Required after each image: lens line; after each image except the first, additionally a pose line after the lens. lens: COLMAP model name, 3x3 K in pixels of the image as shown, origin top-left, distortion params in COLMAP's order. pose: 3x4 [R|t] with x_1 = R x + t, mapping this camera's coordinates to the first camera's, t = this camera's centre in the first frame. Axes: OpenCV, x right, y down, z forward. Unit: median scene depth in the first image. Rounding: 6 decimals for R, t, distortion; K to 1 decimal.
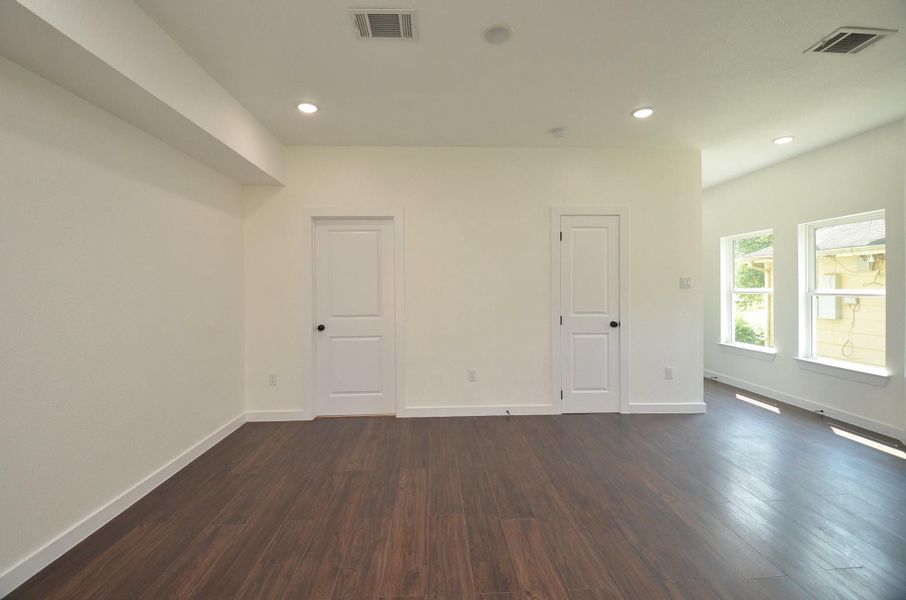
lens RADIAL K [[401.8, 0, 451.1], [0, 401.8, 287.5], [0, 0, 1]] dist [0.024068, -0.029914]
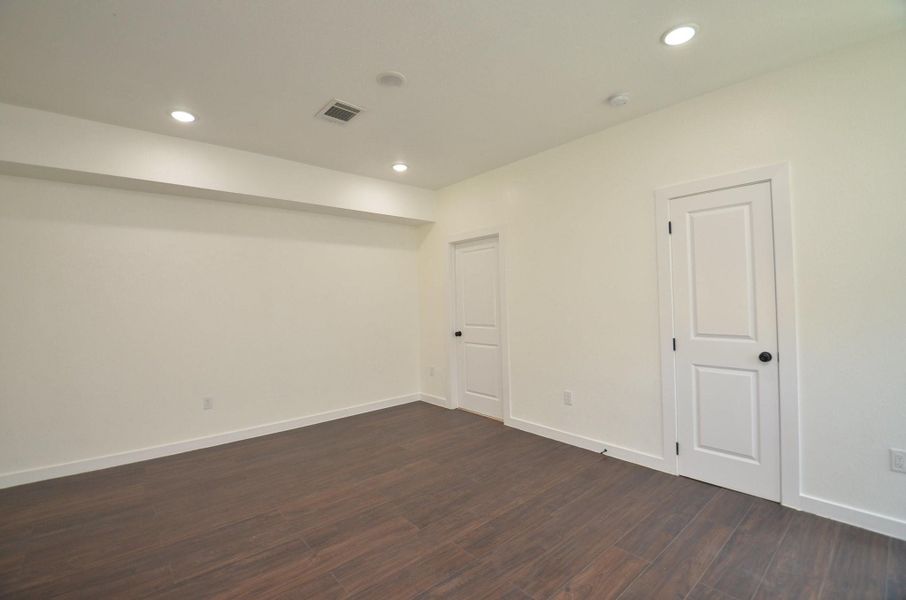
lens RADIAL K [[401.8, 0, 451.1], [0, 401.8, 287.5], [0, 0, 1]] dist [0.024068, -0.029914]
pose [[0.614433, -0.030723, -0.788370, 0.641003], [0.013678, 0.999506, -0.028292, -0.004965], [0.788850, 0.006600, 0.614550, 0.256882]]
